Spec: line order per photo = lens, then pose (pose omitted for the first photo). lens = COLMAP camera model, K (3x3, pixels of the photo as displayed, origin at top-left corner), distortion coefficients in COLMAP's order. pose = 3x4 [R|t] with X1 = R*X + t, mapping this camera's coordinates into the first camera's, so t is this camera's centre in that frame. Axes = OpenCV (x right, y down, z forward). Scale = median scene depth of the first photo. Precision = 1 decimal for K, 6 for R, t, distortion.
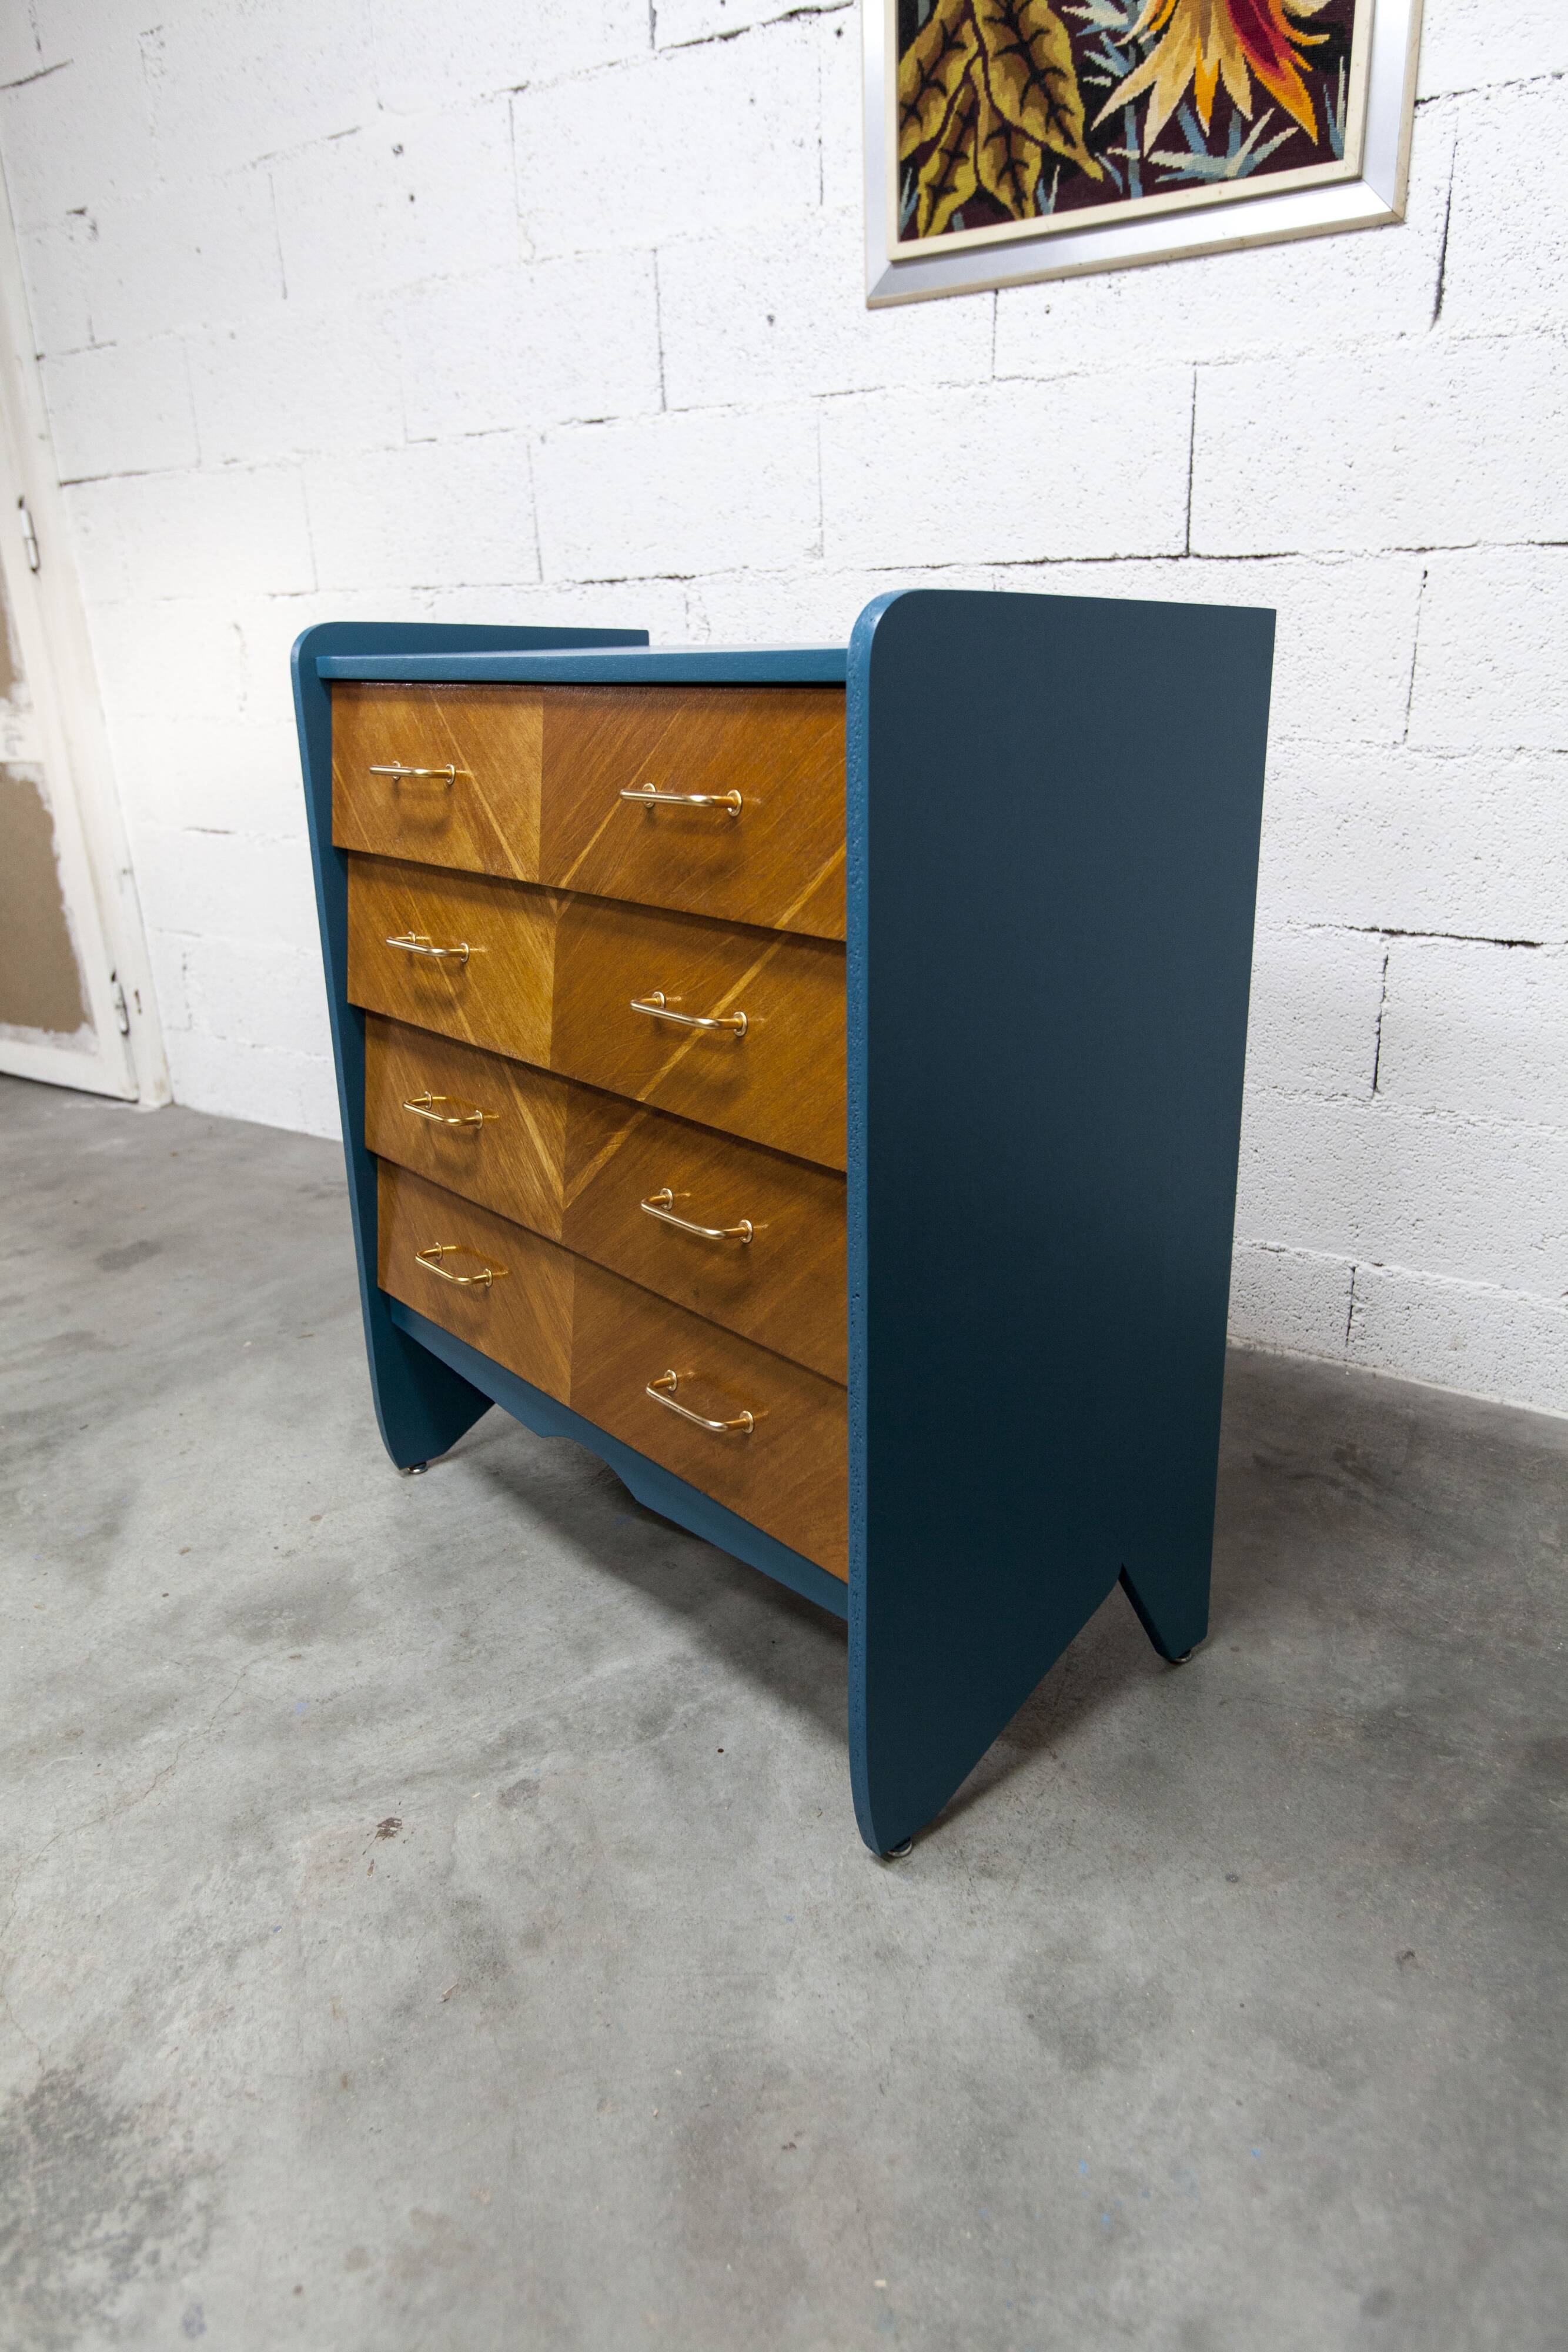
lens RADIAL K [[1571.9, 0, 791.8], [0, 1571.9, 1174.6], [0, 0, 1]] dist [0.012812, -0.002503]
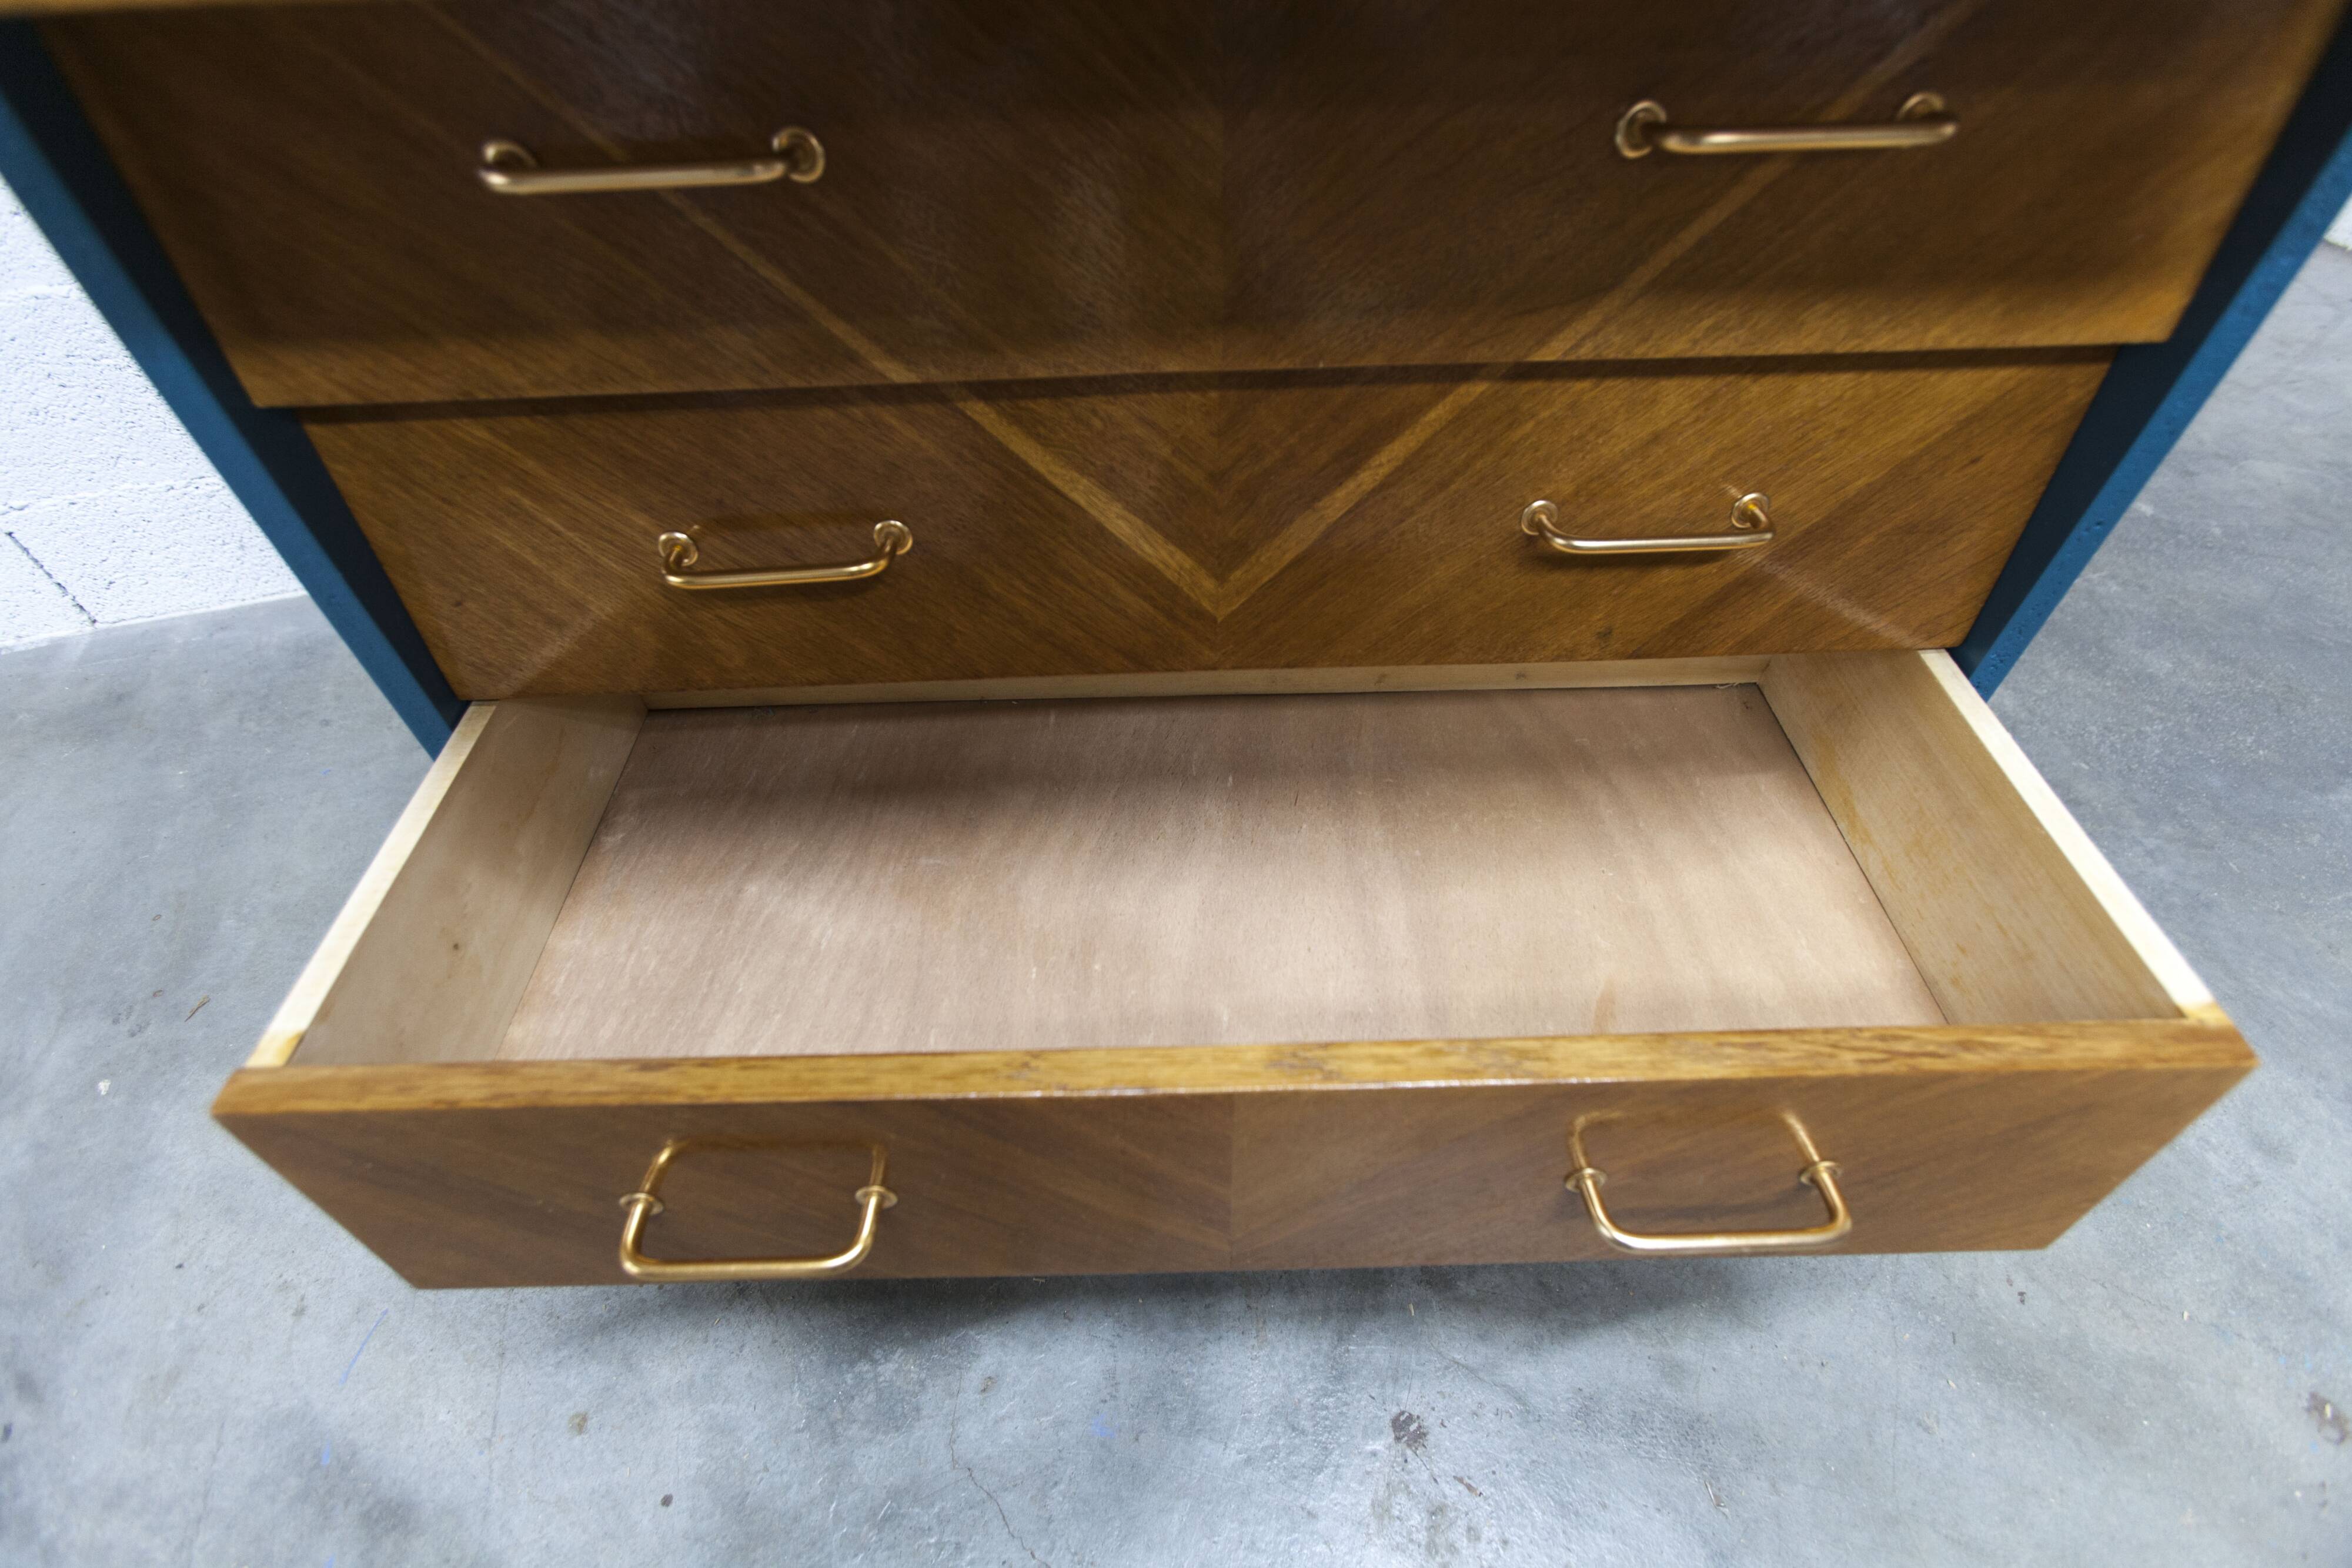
lens RADIAL K [[1041.2, 0, 1177.2], [0, 1041.2, 798.3], [0, 0, 1]] dist [0.006832, -0.002954]
pose [[0.614658, -0.569211, 0.546072, -0.391527], [0.253805, 0.798190, 0.546329, -0.133475], [-0.746846, -0.197210, 0.635082, 0.746293]]
